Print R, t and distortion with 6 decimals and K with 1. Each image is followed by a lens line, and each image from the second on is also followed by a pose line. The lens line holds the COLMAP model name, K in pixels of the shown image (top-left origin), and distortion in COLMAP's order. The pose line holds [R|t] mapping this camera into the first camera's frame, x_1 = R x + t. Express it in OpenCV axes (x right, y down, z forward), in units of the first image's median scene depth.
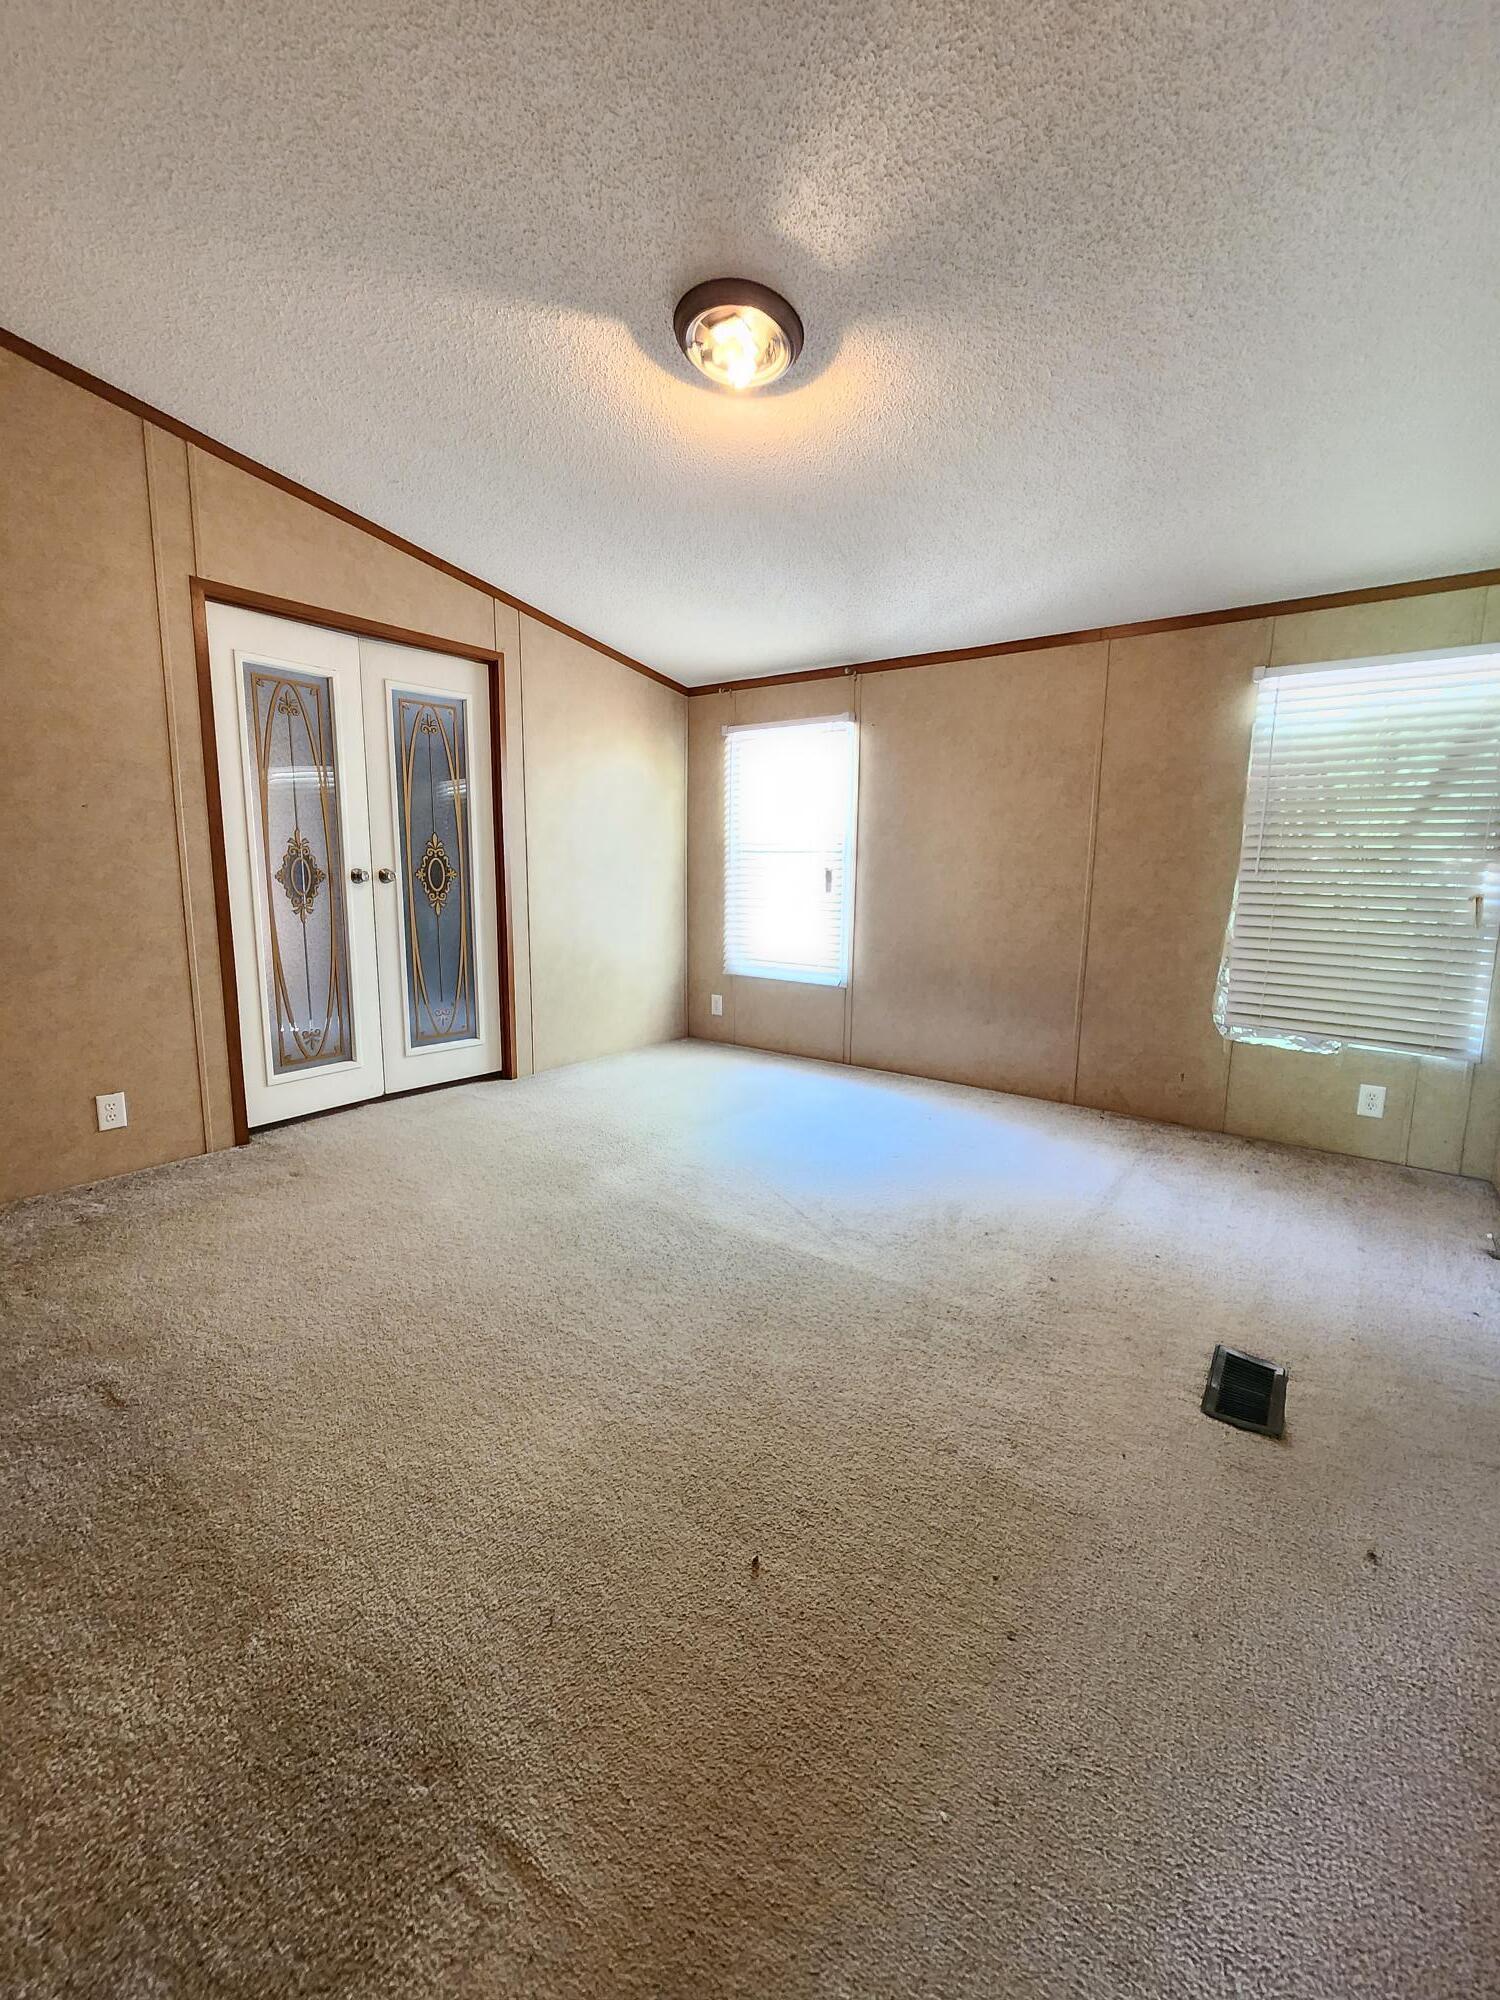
lens RADIAL K [[823.8, 0, 746.0], [0, 823.8, 987.0], [0, 0, 1]] dist [0.010250, -0.006006]
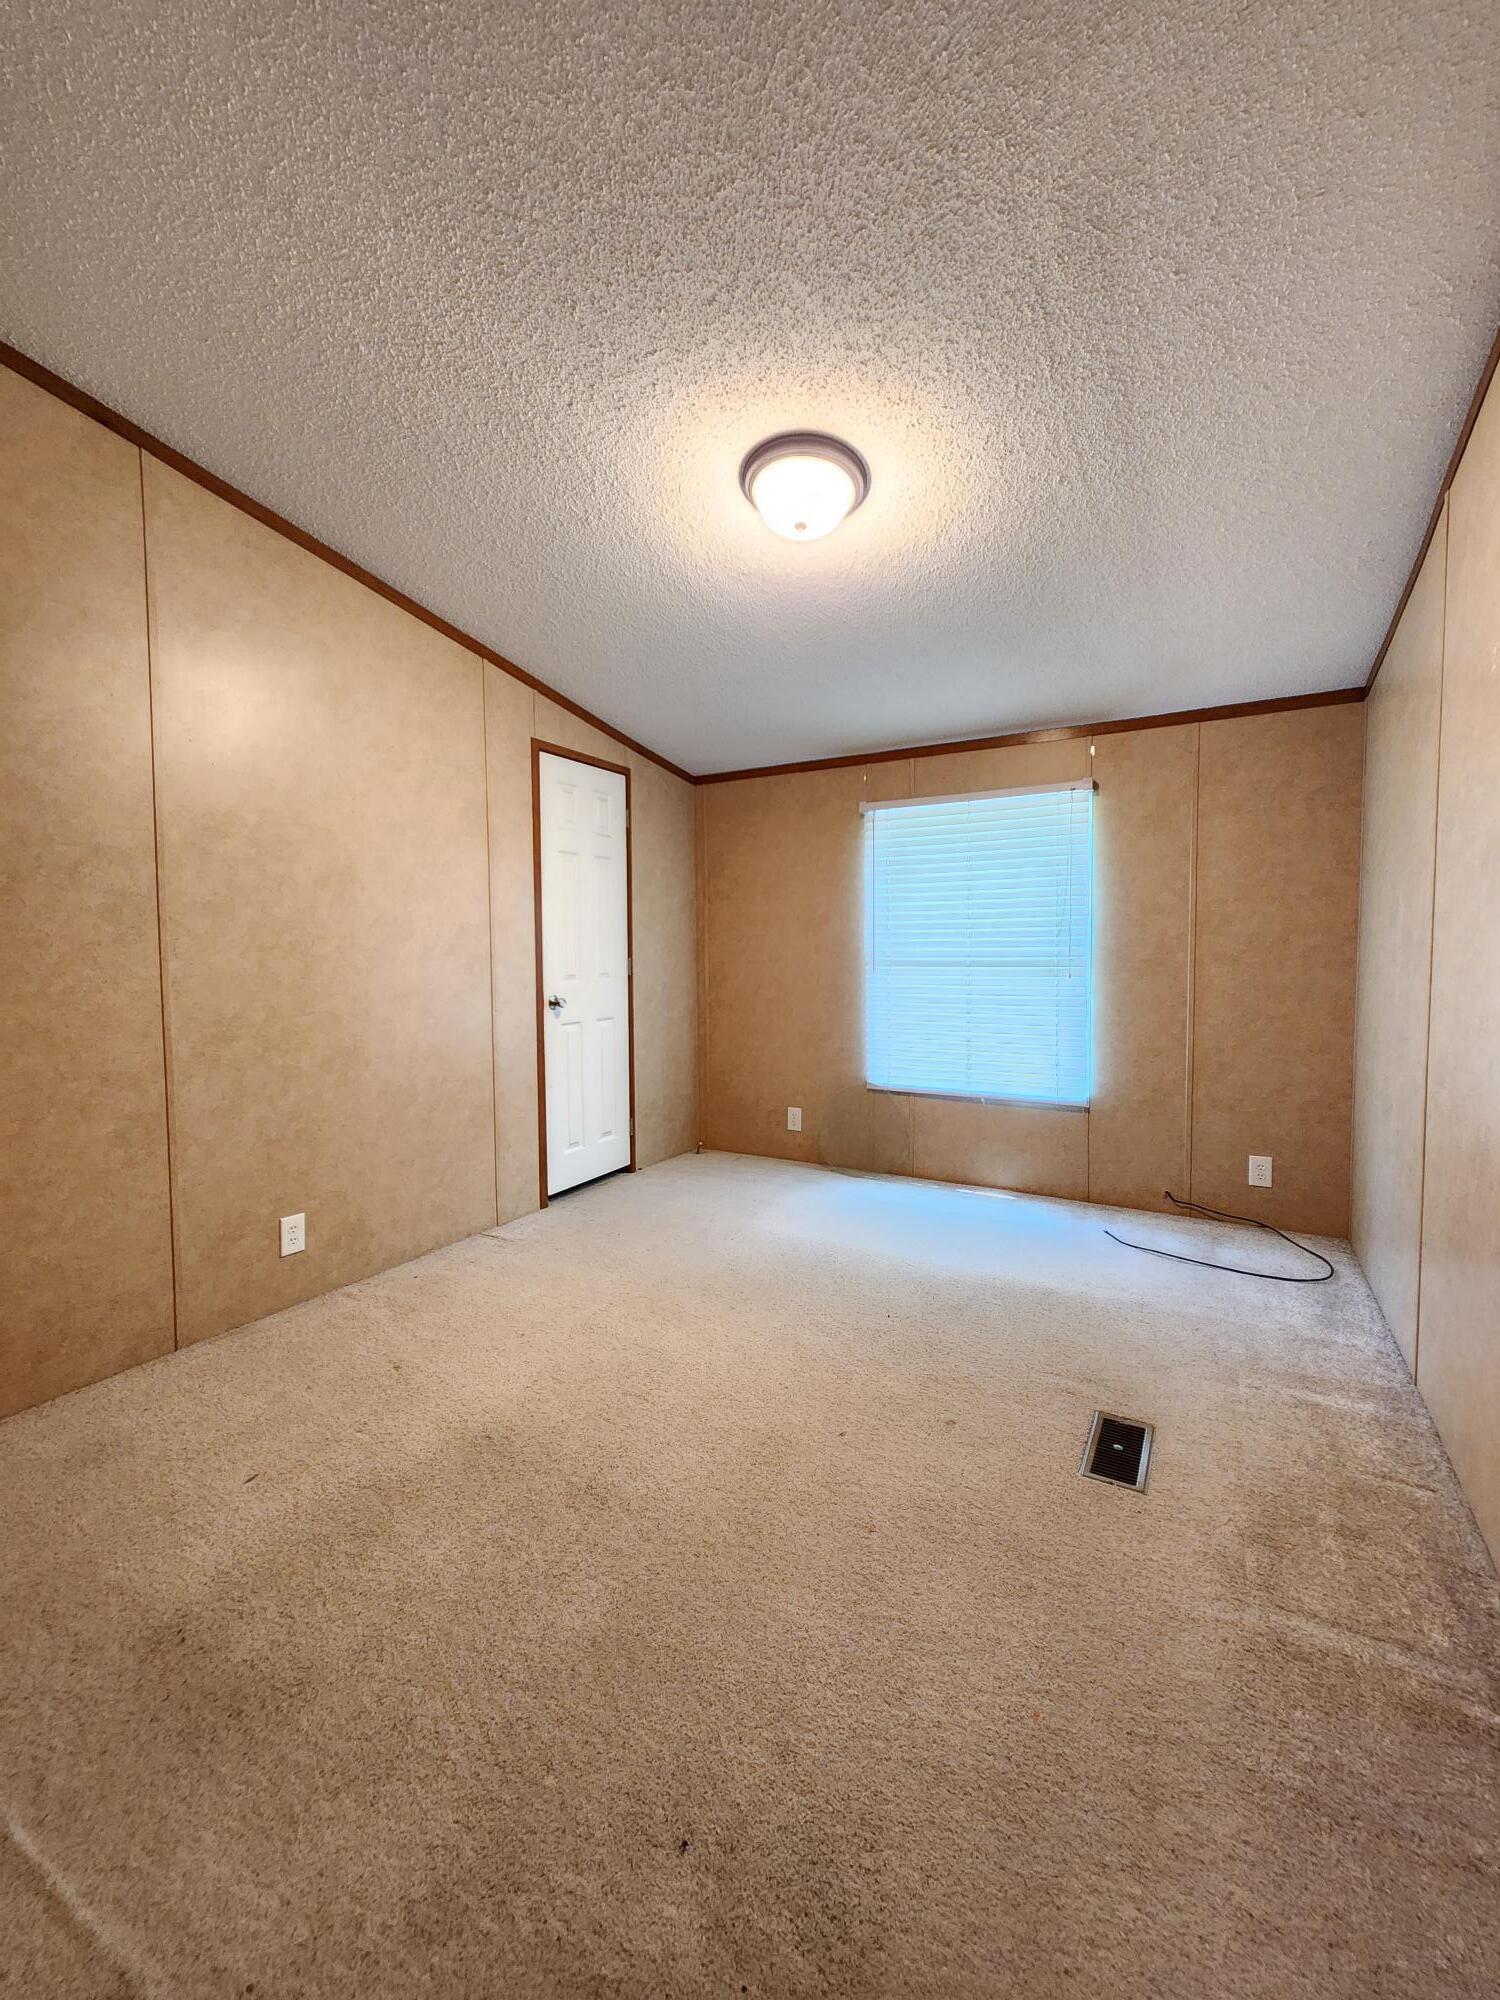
lens RADIAL K [[820.6, 0, 750.0], [0, 820.6, 1000.0], [0, 0, 1]] dist [0.009517, -0.005229]
pose [[0.992689, -0.022292, 0.118624, -0.225044], [0.033828, 0.994793, -0.096136, -0.027146], [-0.115863, 0.099446, 0.988274, 0.161171]]
